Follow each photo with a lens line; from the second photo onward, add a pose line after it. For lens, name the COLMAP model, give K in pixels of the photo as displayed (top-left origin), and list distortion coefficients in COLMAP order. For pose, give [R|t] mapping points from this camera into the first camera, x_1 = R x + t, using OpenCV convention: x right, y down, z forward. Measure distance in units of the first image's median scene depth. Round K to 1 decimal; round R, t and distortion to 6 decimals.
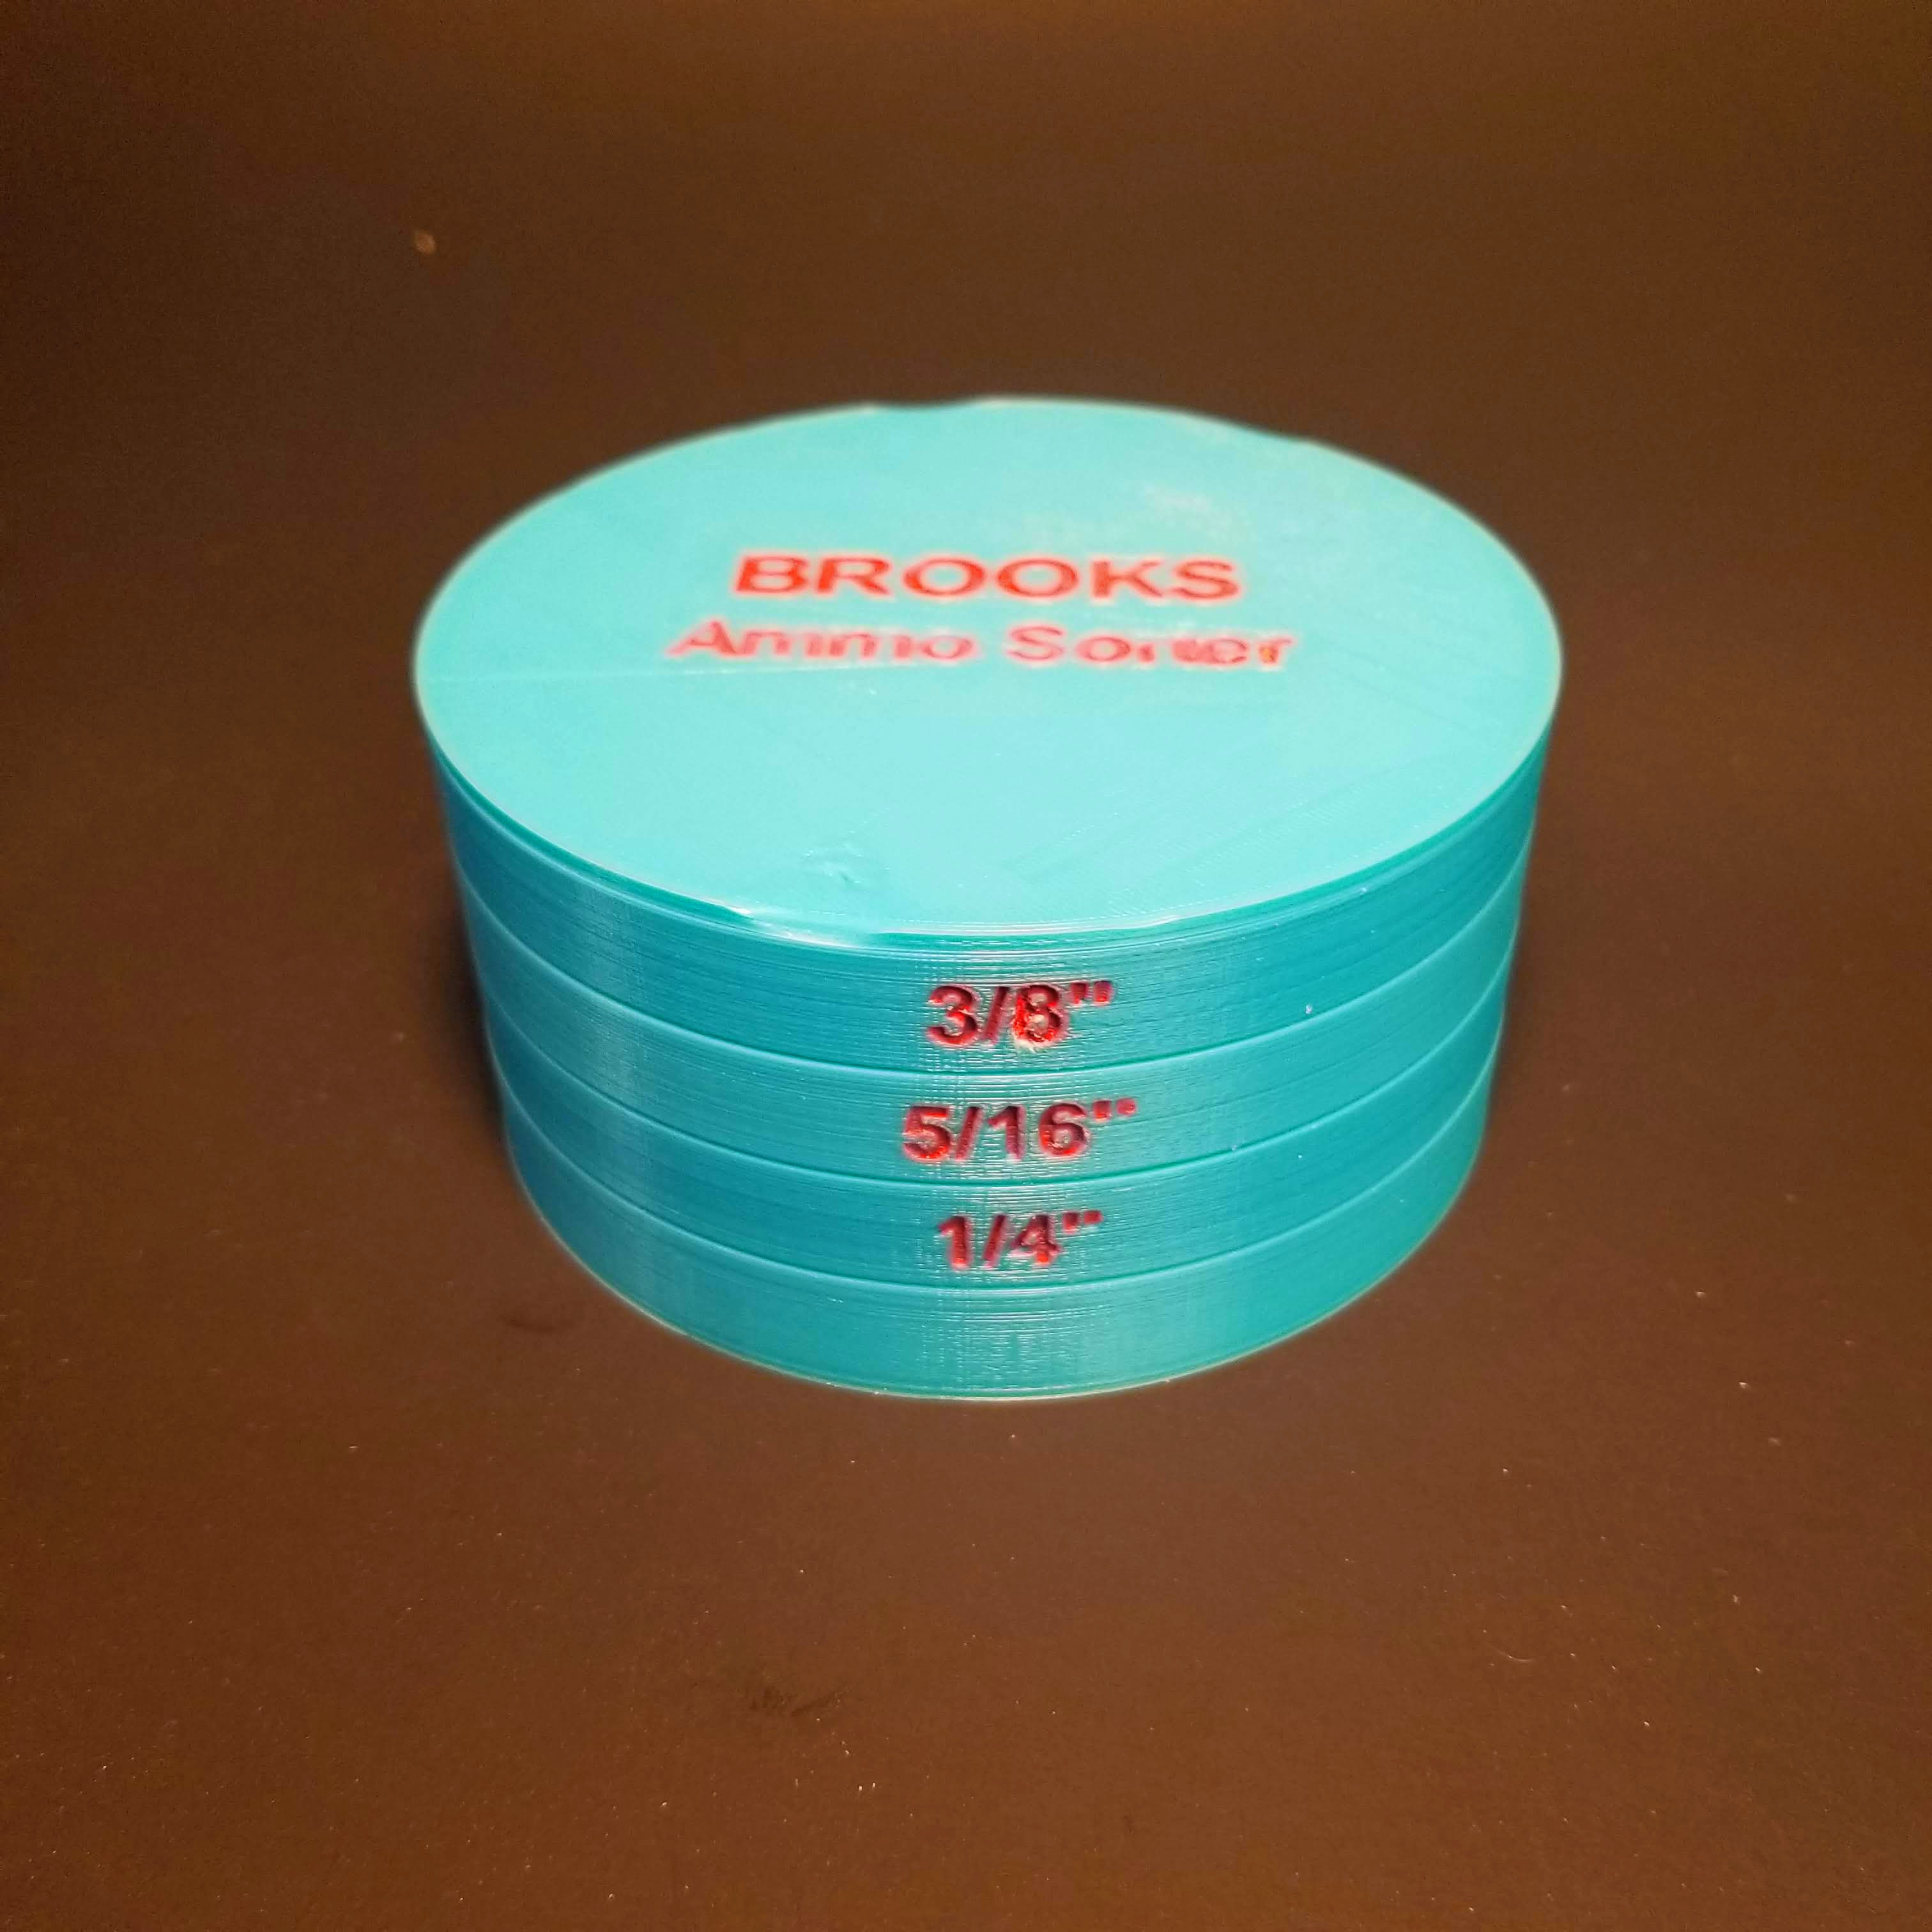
lens RADIAL K [[1950.3, 0, 966.0], [0, 1950.3, 966.0], [0, 0, 1]] dist [0.003844, 0.002892]
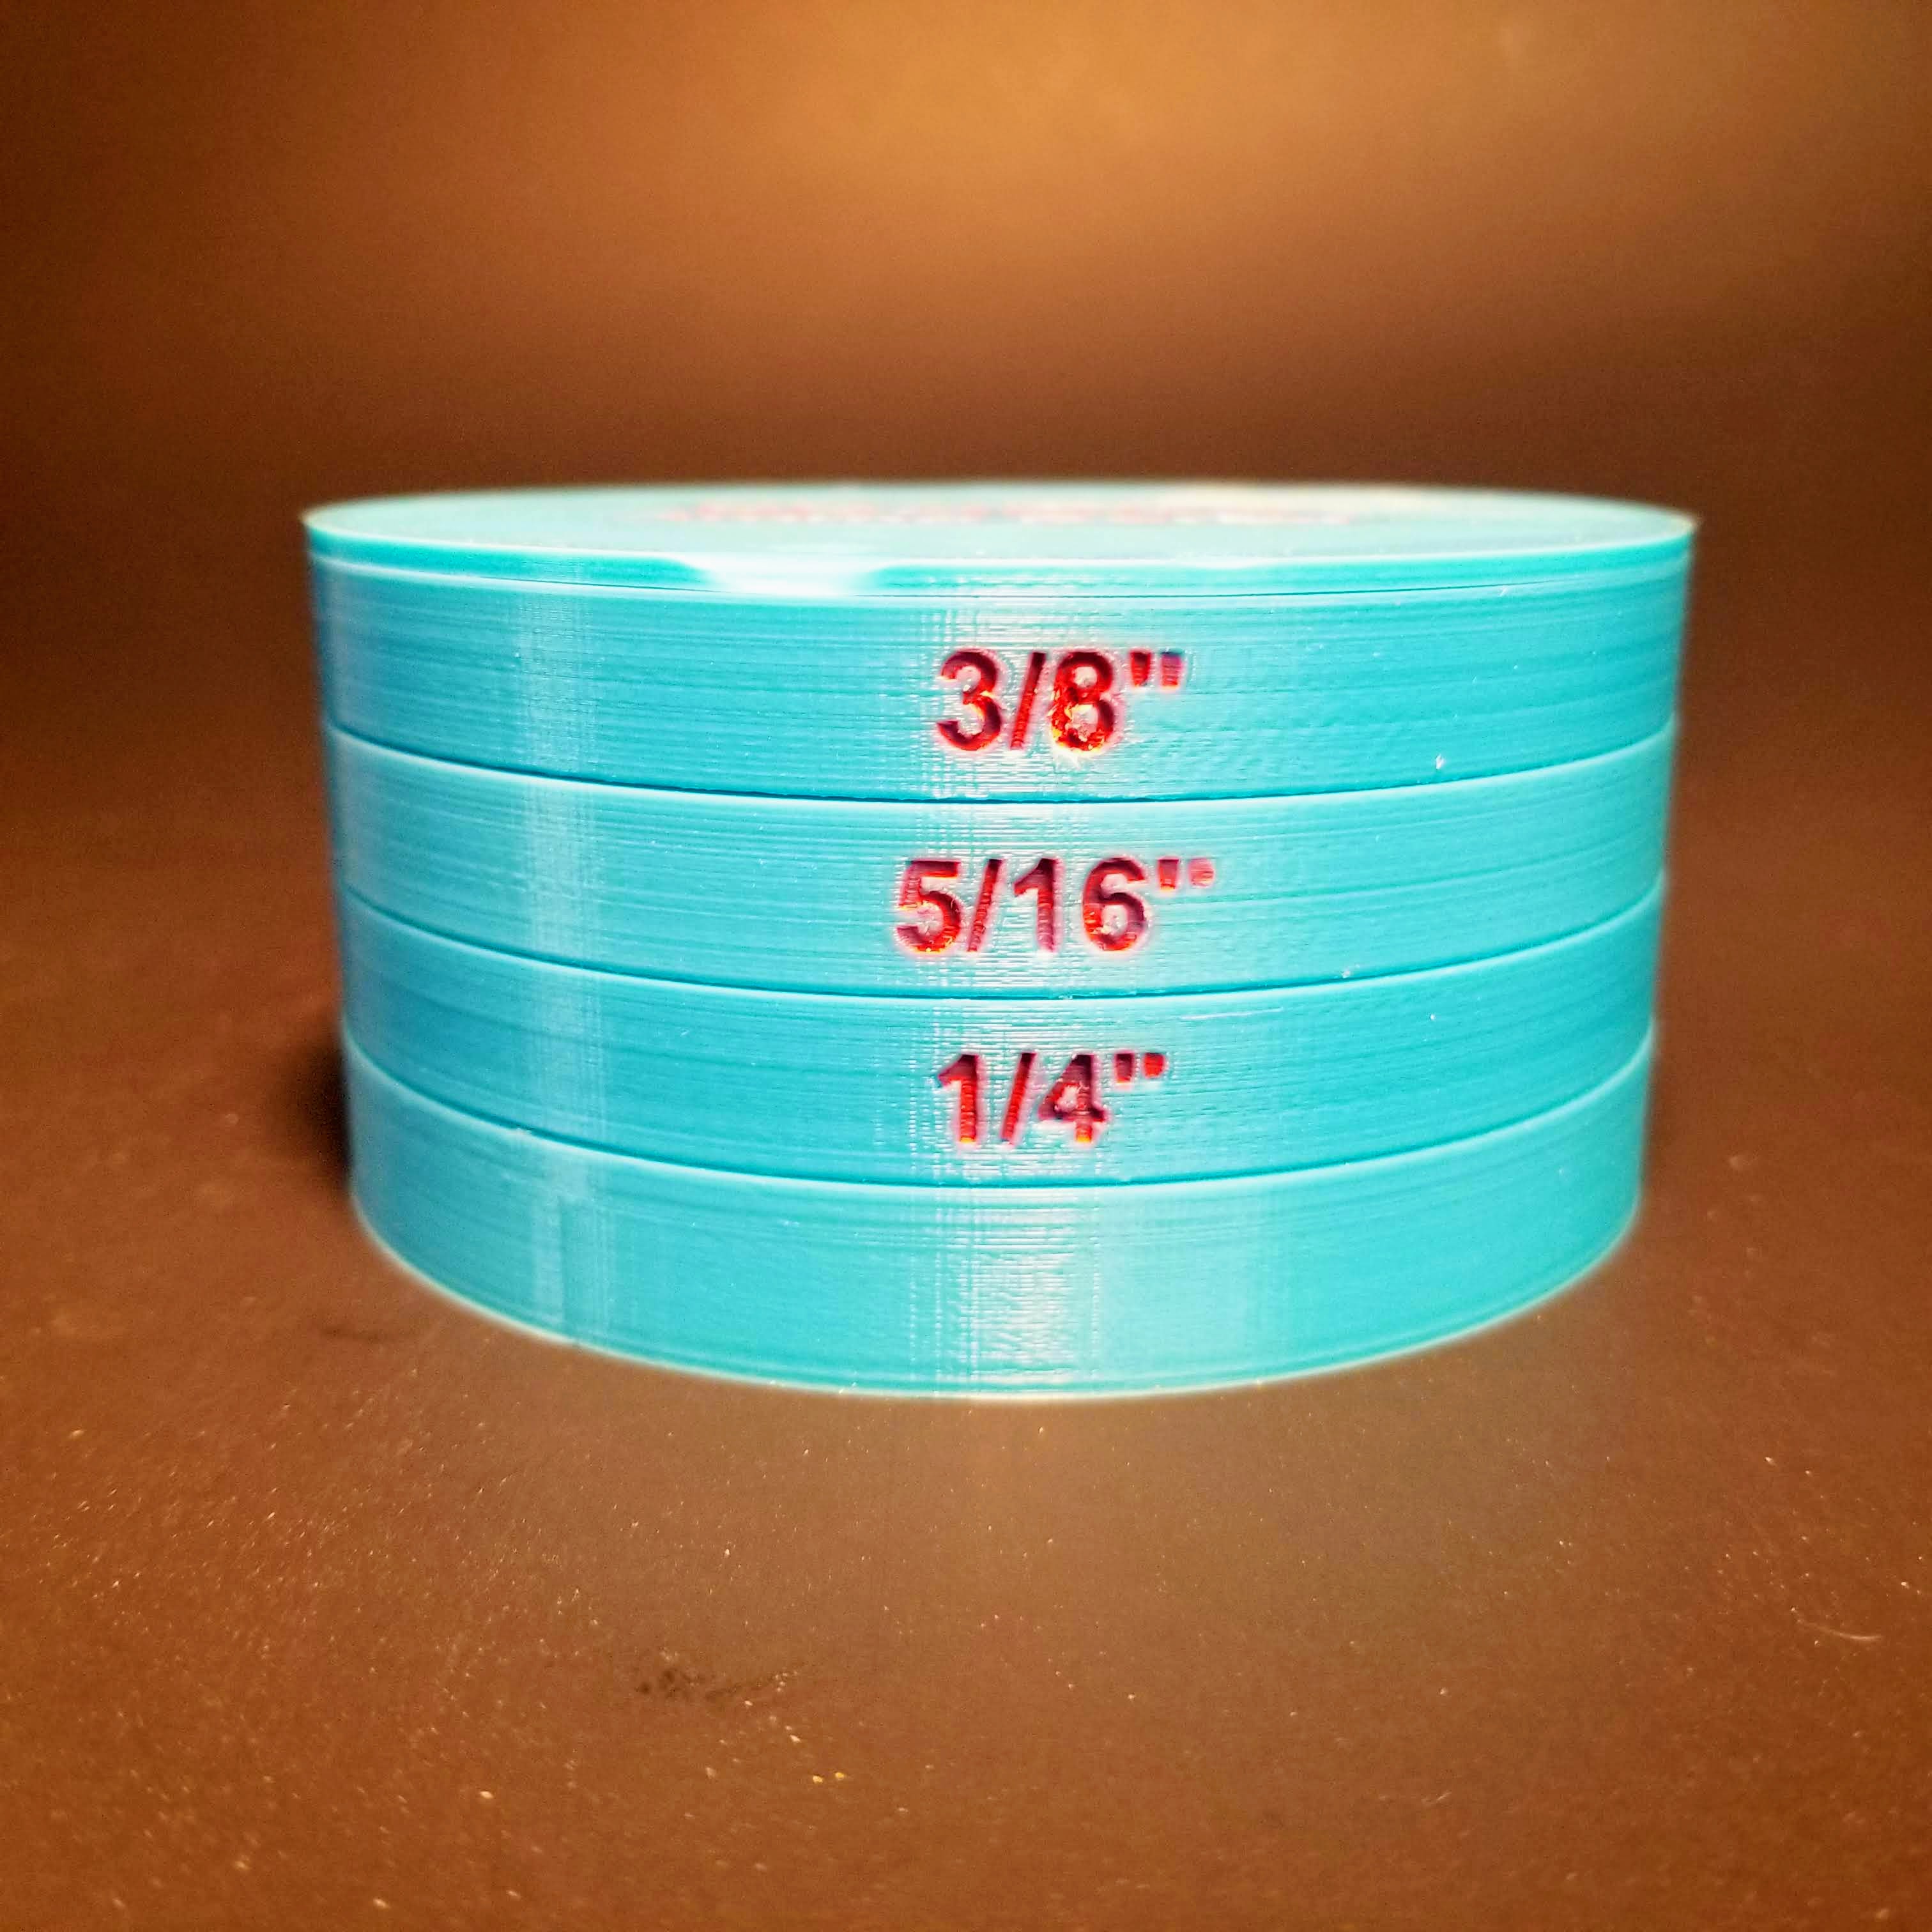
lens RADIAL K [[1950.3, 0, 966.0], [0, 1950.3, 966.0], [0, 0, 1]] dist [0.003844, 0.002892]
pose [[0.999388, 0.013016, 0.032472, -0.029500], [-0.000336, 0.931738, -0.363132, 0.370751], [-0.034982, 0.362899, 0.931172, 0.329355]]
